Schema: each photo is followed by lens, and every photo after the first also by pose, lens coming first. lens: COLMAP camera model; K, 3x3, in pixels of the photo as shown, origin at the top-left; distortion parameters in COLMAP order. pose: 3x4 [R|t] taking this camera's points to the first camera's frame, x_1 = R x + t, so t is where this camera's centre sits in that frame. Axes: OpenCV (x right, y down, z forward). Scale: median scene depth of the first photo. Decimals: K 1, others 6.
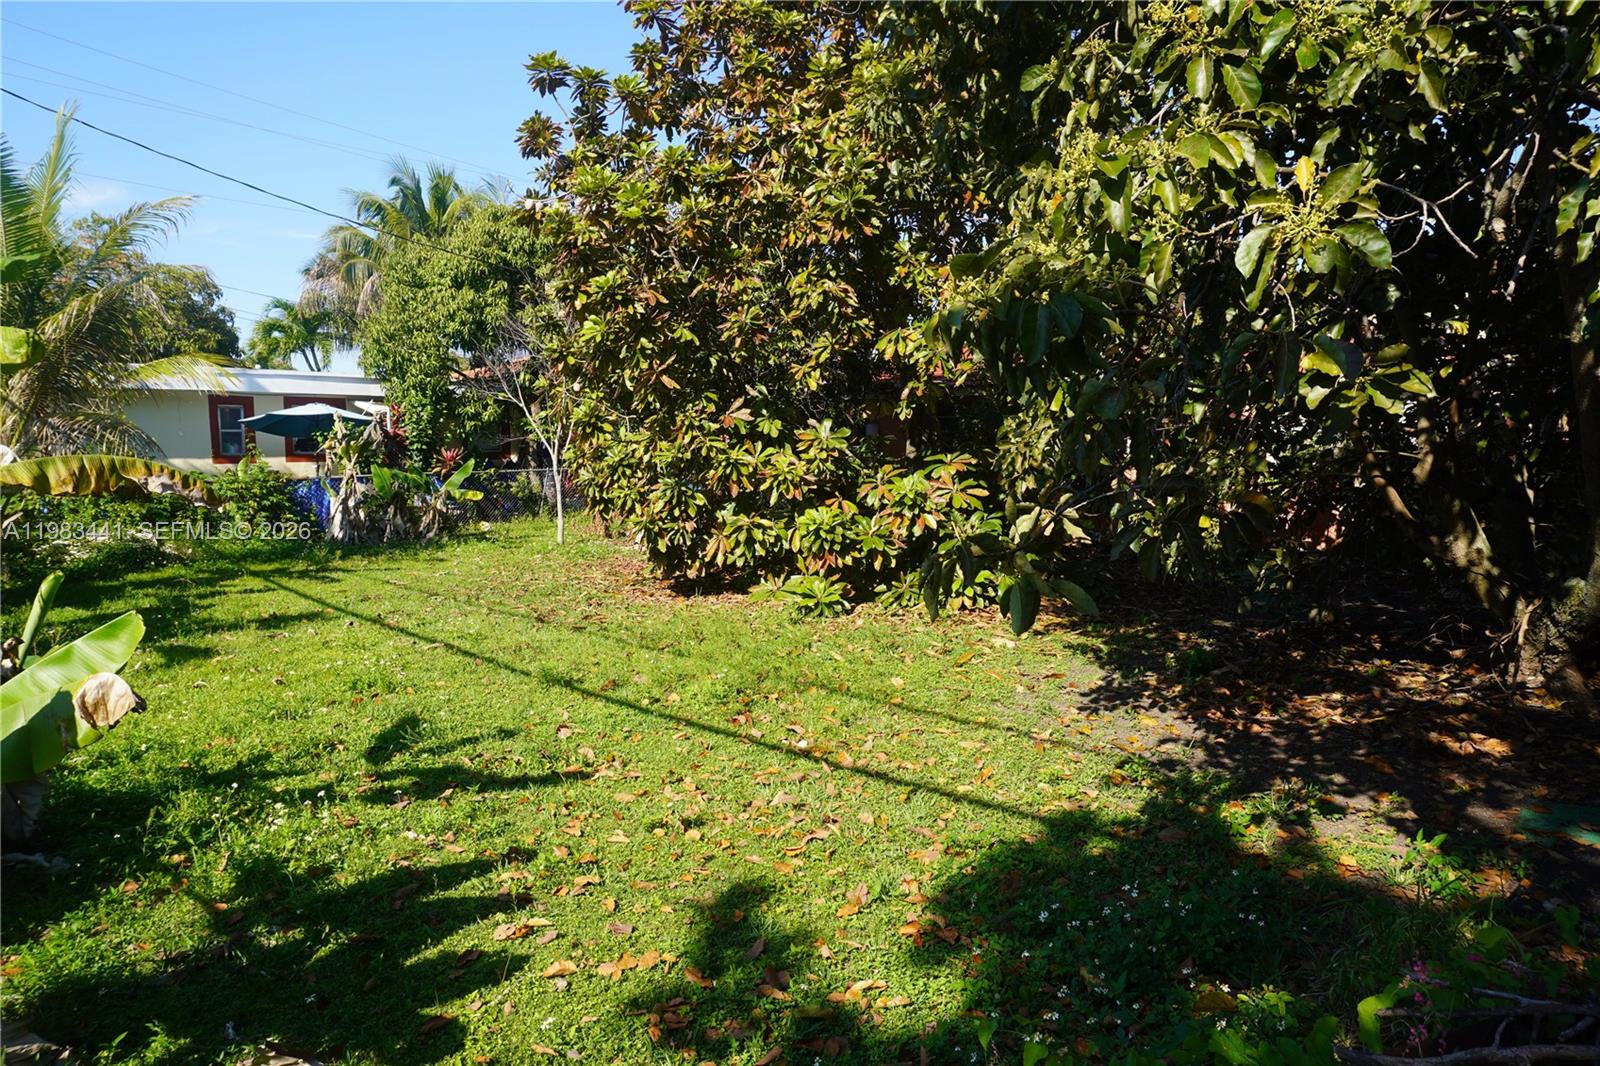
lens RADIAL K [[1070.4, 0, 802.4], [0, 1070.4, 535.8], [0, 0, 1]] dist [-0.043376, 0.034783]
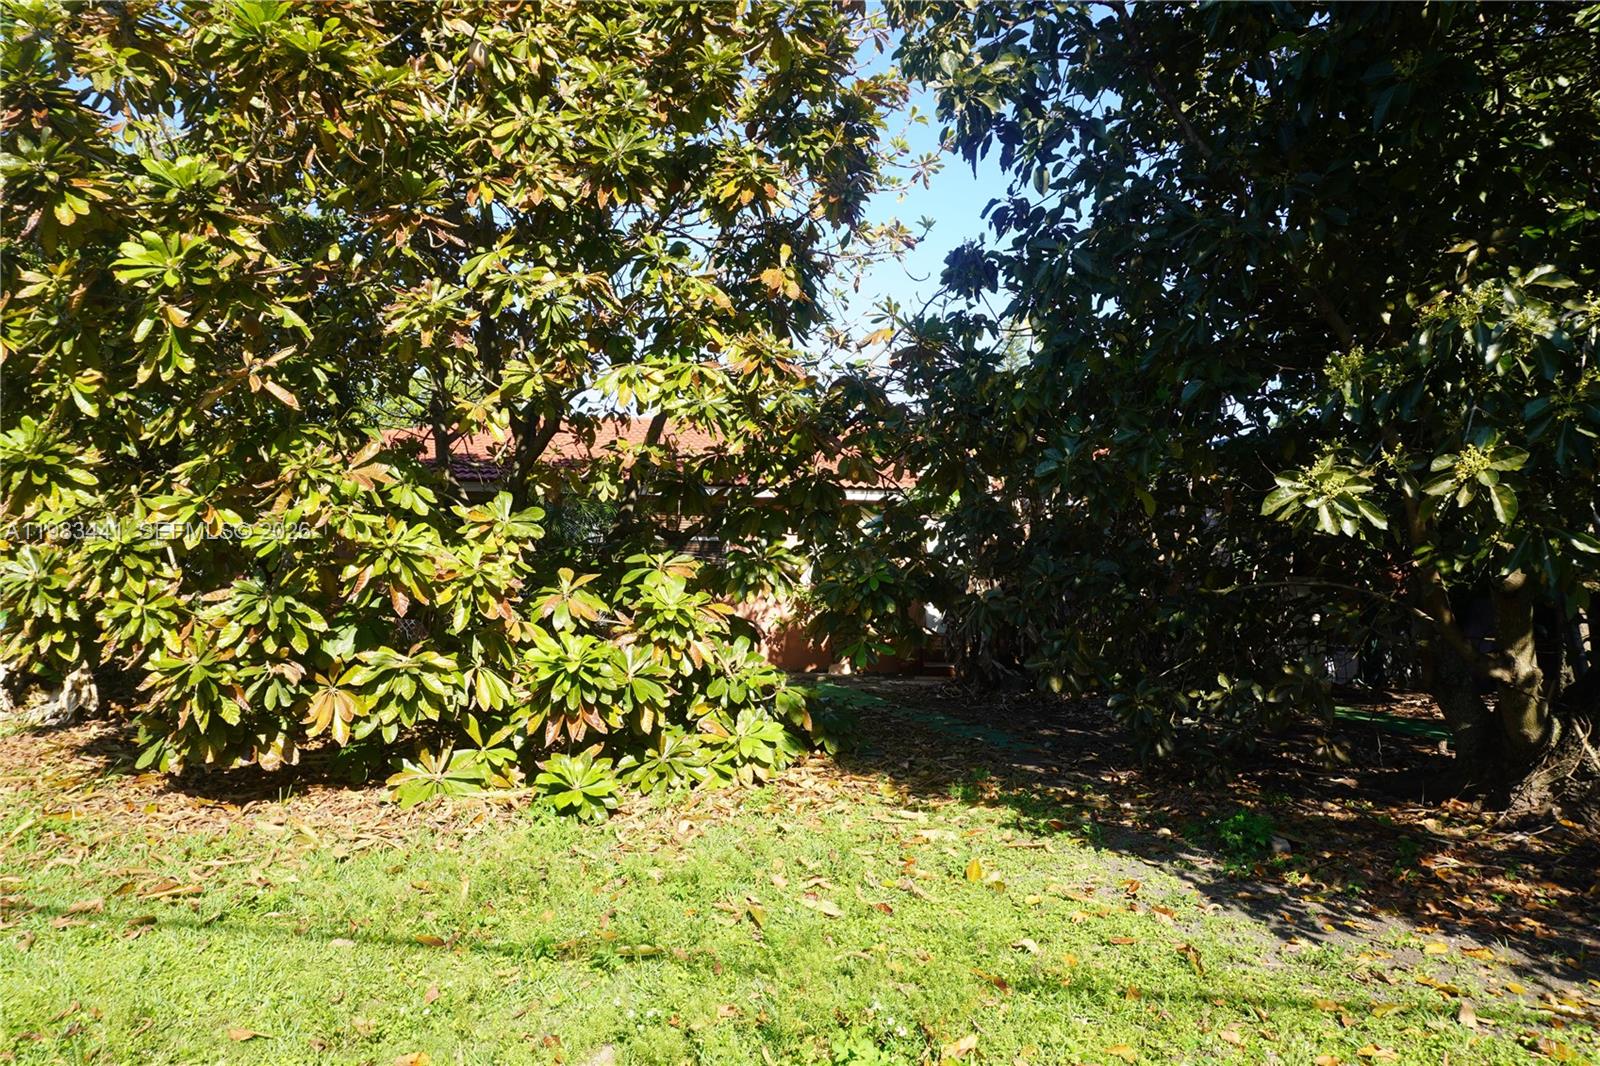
lens RADIAL K [[1070.4, 0, 802.4], [0, 1070.4, 535.8], [0, 0, 1]] dist [-0.043376, 0.034783]
pose [[0.769183, 0.044265, 0.637493, -0.246326], [0.029985, 0.993999, -0.105199, -0.012869], [-0.638324, 0.100033, 0.763240, 0.427686]]
